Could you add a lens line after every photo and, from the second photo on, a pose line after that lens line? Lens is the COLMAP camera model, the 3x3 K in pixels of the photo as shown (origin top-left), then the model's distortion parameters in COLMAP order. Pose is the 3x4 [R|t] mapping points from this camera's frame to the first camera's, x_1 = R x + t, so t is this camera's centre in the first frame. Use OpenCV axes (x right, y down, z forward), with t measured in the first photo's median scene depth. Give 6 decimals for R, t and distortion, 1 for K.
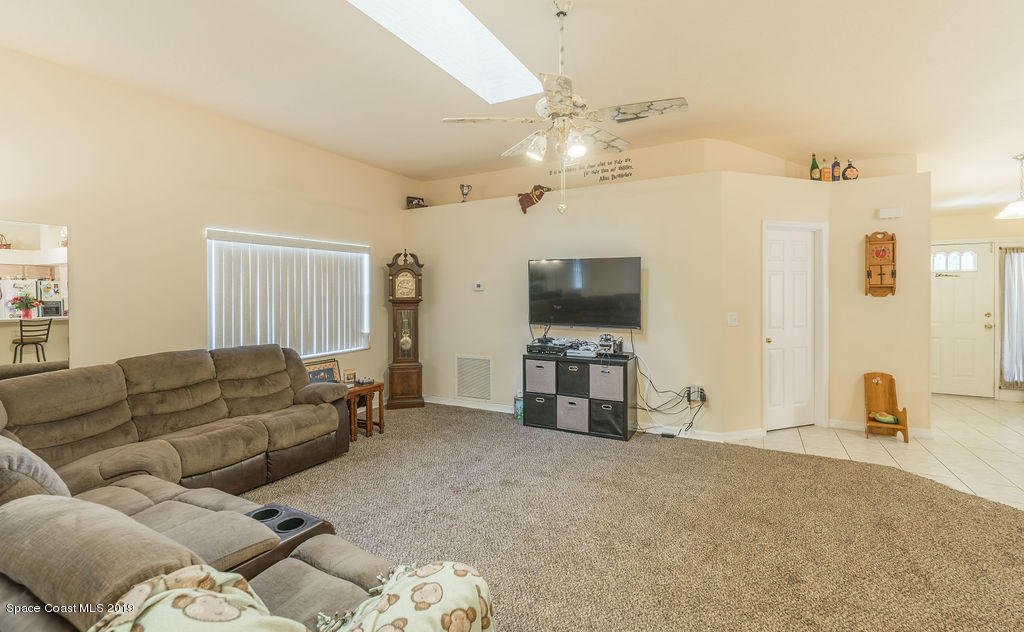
lens RADIAL K [[443.7, 0, 515.7], [0, 443.7, 295.2], [0, 0, 1]] dist [0.003709, -0.001355]
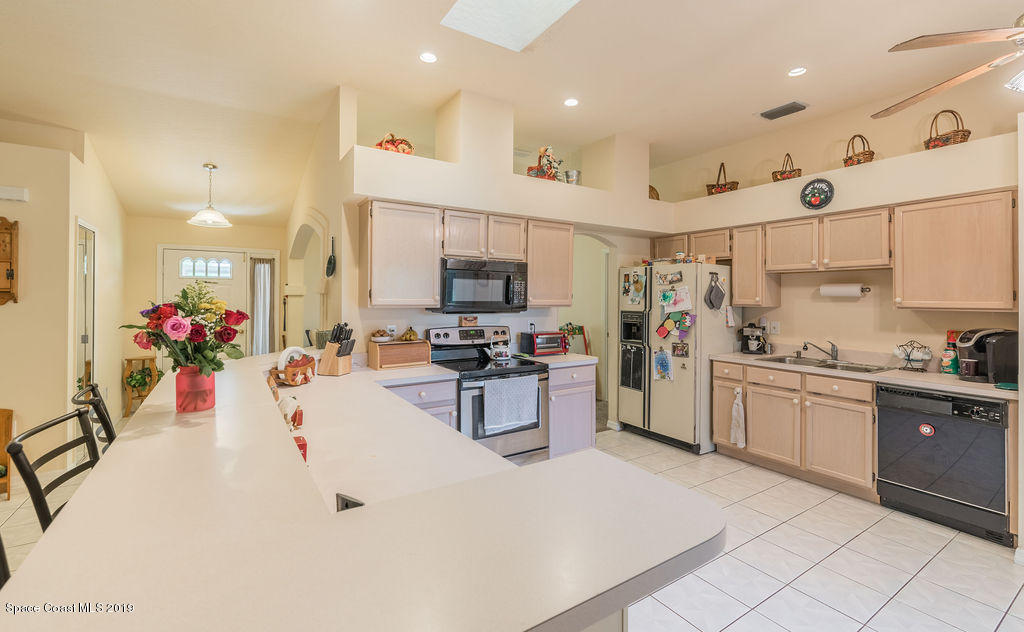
lens RADIAL K [[443.7, 0, 514.2], [0, 443.7, 295.6], [0, 0, 1]] dist [0.003709, -0.001355]
pose [[0.485548, 0.010464, 0.874148, 0.595763], [-0.000830, 0.999933, -0.011508, -0.004457], [-0.874210, 0.004862, 0.485524, -0.102442]]
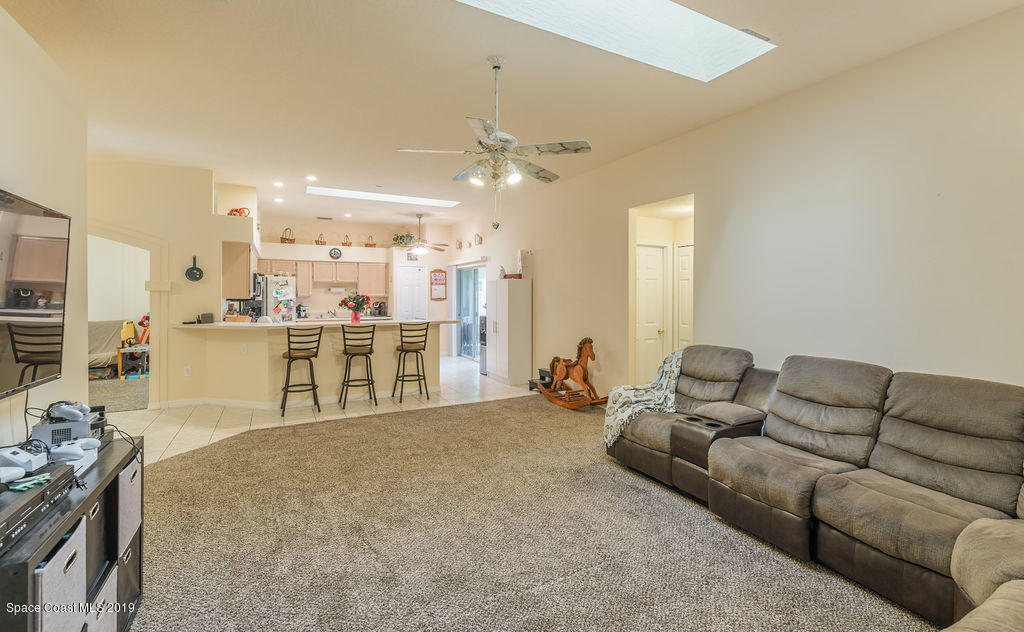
lens RADIAL K [[443.7, 0, 516.3], [0, 443.7, 296.8], [0, 0, 1]] dist [0.003709, -0.001355]
pose [[-0.833119, 0.001650, 0.553092, -0.347874], [0.008666, 0.999912, 0.010072, -0.005369], [-0.553026, 0.013184, -0.833059, 1.115854]]
